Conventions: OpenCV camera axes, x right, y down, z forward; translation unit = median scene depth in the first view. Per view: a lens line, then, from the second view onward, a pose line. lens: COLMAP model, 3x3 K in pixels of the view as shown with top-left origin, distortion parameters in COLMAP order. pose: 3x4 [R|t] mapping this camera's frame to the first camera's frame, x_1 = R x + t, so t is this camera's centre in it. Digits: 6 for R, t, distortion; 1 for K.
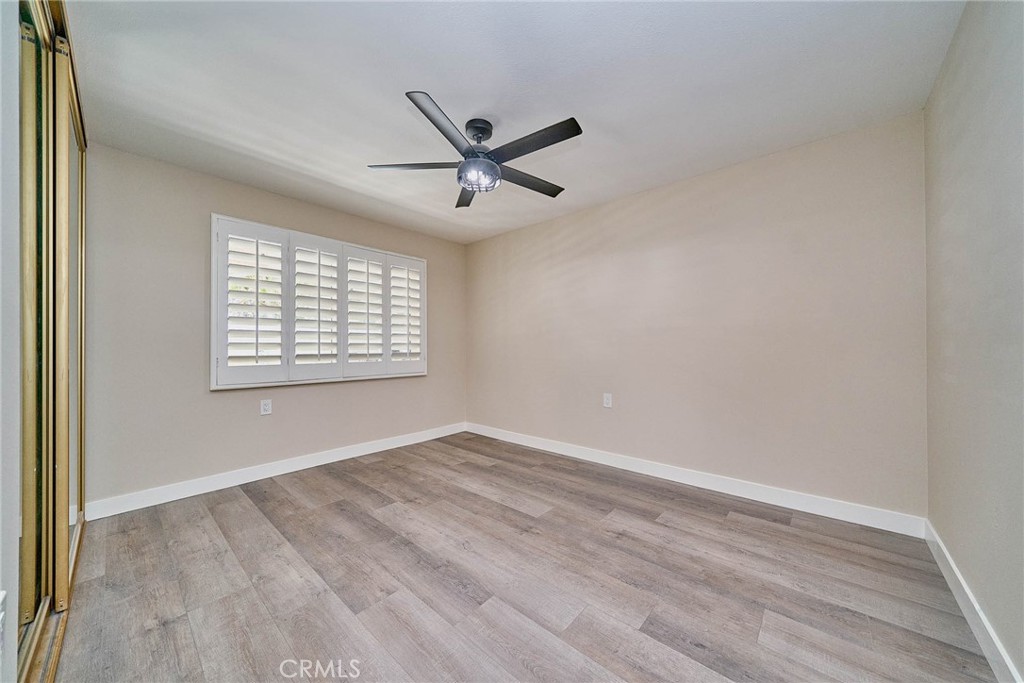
lens RADIAL K [[351.7, 0, 513.1], [0, 351.7, 345.2], [0, 0, 1]] dist [-0.002494, -0.000188]
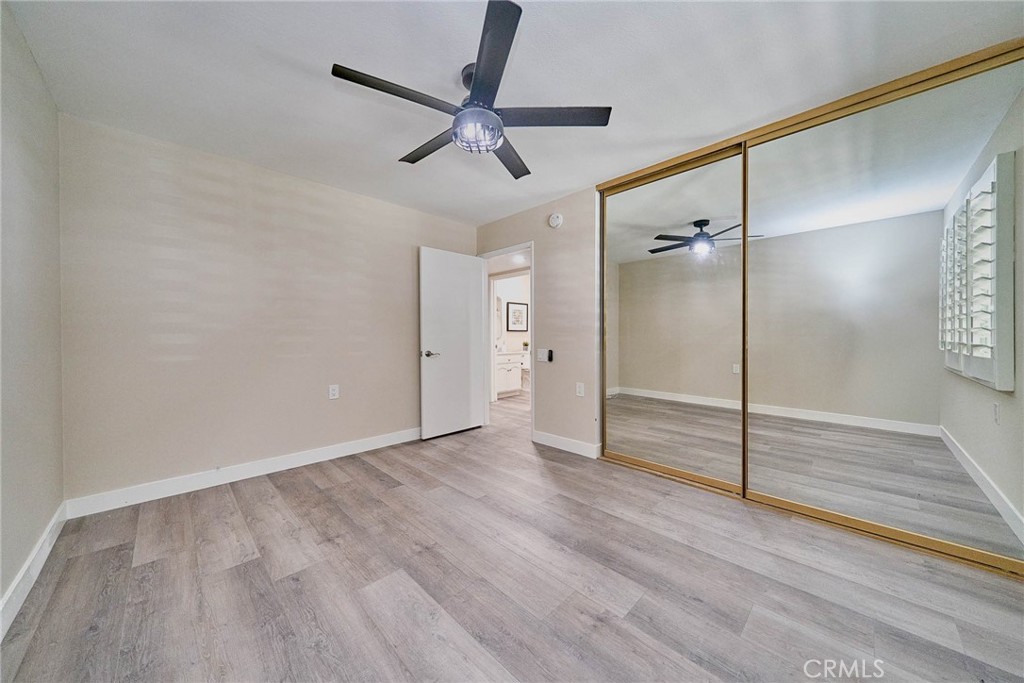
lens RADIAL K [[351.7, 0, 515.1], [0, 351.7, 338.6], [0, 0, 1]] dist [-0.002494, -0.000188]
pose [[-0.998471, 0.007428, 0.054786, -0.241383], [0.007706, 0.999958, 0.004861, 0.007574], [-0.054747, 0.005276, -0.998486, 1.937693]]
